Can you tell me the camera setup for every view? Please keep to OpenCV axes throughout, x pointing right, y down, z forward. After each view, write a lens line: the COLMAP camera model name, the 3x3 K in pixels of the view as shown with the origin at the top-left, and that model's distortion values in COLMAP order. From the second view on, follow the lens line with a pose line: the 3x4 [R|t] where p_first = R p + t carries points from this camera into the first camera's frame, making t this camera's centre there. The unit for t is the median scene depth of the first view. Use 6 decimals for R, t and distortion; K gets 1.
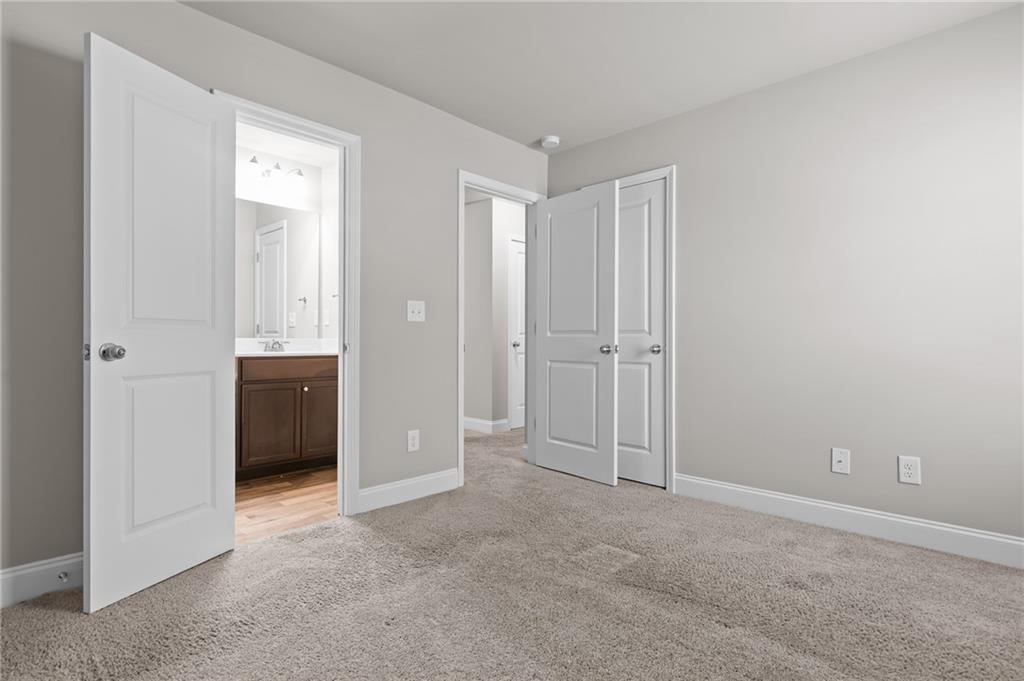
lens RADIAL K [[516.6, 0, 511.8], [0, 516.6, 341.2], [0, 0, 1]] dist [0.013212, -0.001674]
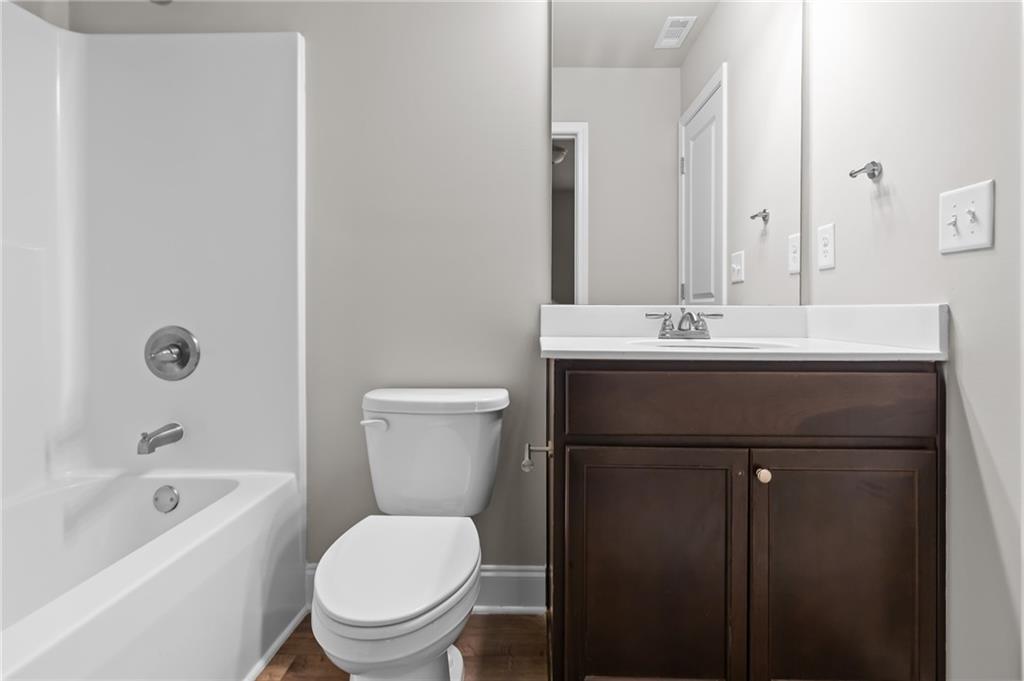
lens RADIAL K [[516.6, 0, 522.8], [0, 516.6, 316.1], [0, 0, 1]] dist [0.013212, -0.001674]
pose [[0.676049, -0.001409, -0.736856, -0.220235], [0.007342, 0.999961, 0.004824, -0.000395], [0.736820, -0.008671, 0.676033, 0.564108]]
